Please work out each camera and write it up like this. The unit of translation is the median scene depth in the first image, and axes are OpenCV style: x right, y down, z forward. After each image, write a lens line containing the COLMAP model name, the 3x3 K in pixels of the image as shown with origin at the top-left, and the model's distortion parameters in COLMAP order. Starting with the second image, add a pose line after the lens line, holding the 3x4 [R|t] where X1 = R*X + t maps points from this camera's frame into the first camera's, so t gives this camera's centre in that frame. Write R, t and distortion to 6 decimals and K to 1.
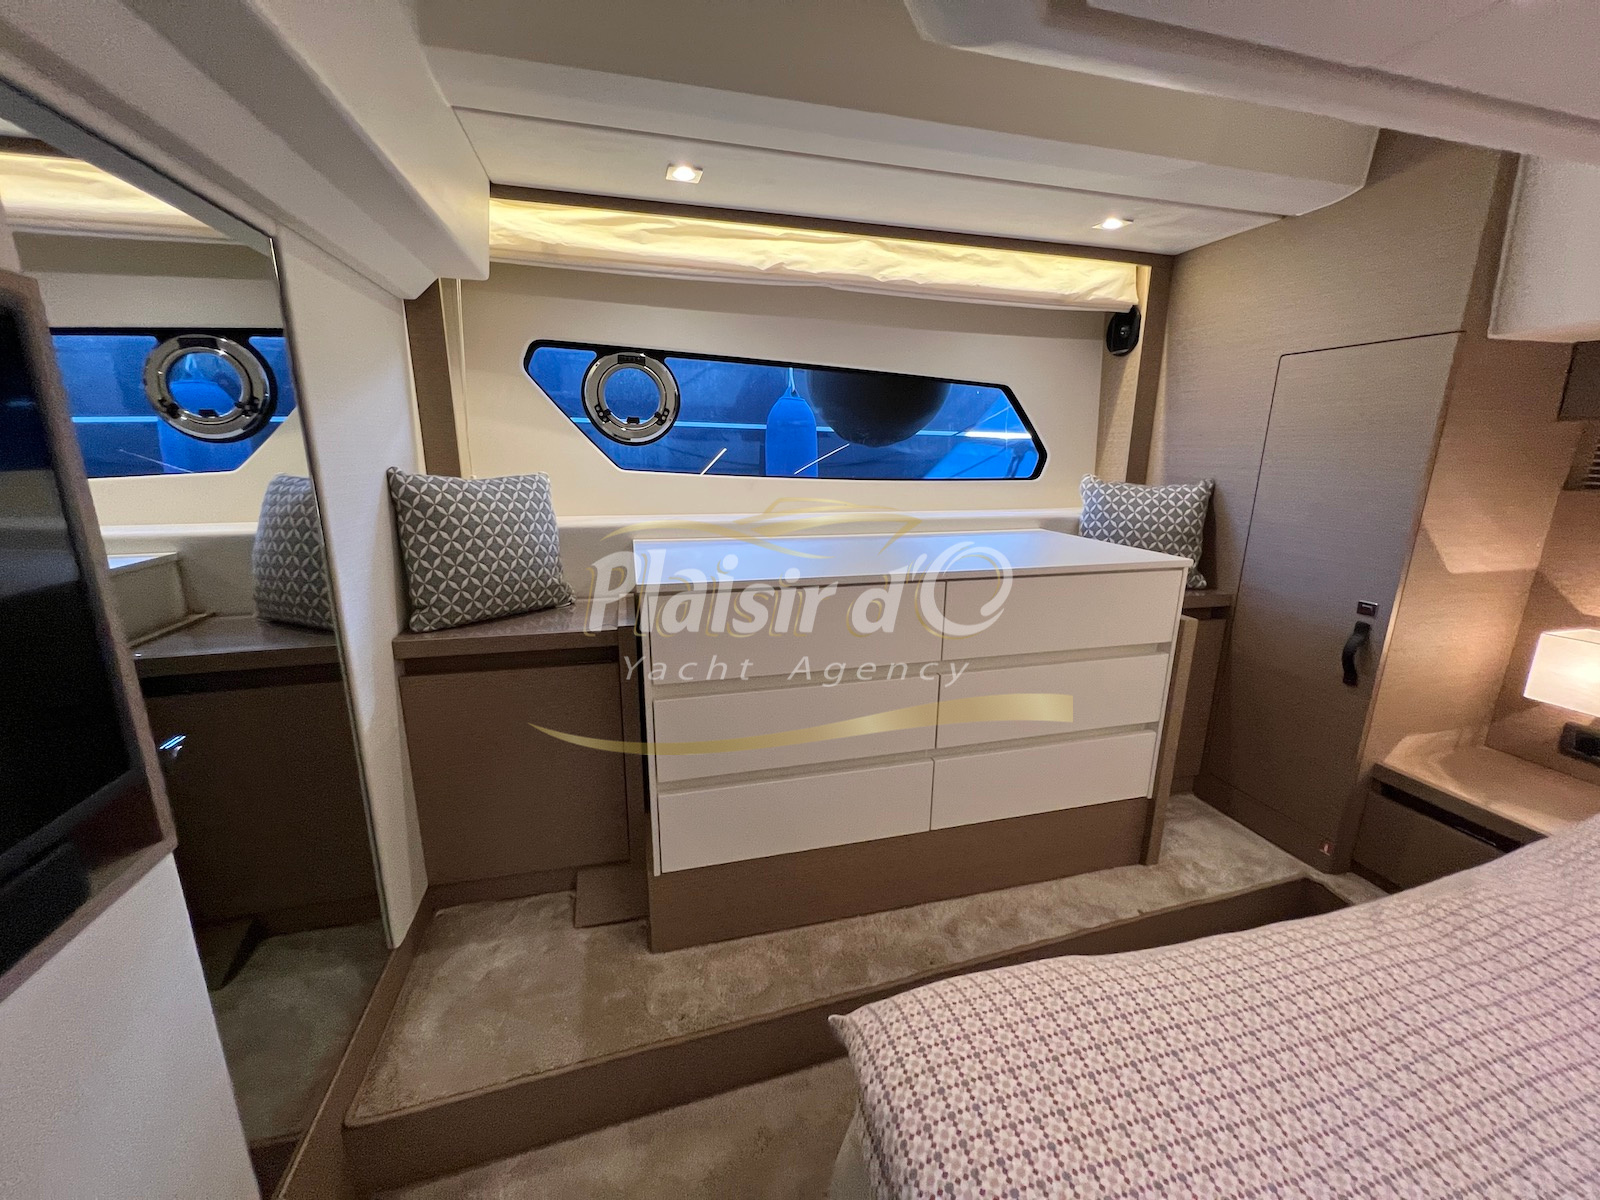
lens RADIAL K [[636.0, 0, 800.0], [0, 636.0, 597.6], [0, 0, 1]] dist [-0.000415, -0.000373]
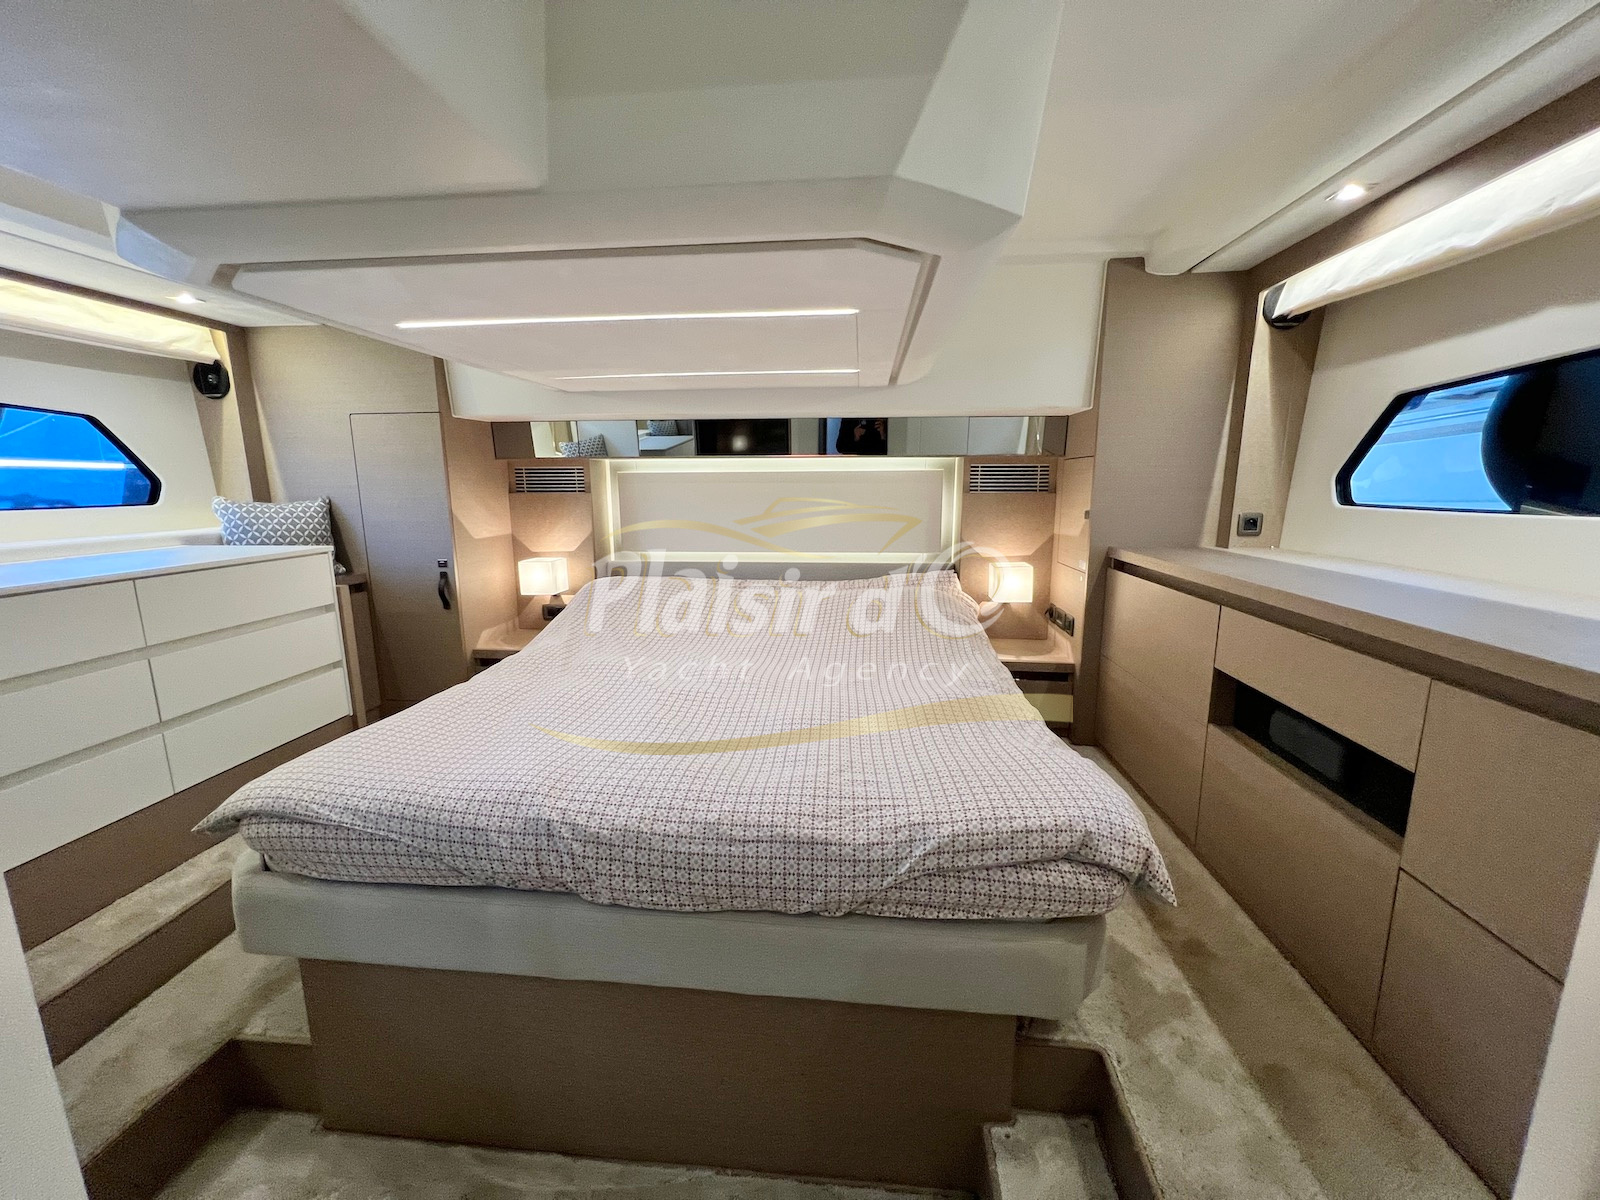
lens RADIAL K [[636.0, 0, 801.9], [0, 636.0, 596.0], [0, 0, 1]] dist [-0.000415, -0.000373]
pose [[0.341364, -0.179136, 0.922703, -0.331839], [0.227389, 0.968250, 0.103854, 0.121043], [-0.912012, 0.174361, 0.371259, -0.443489]]
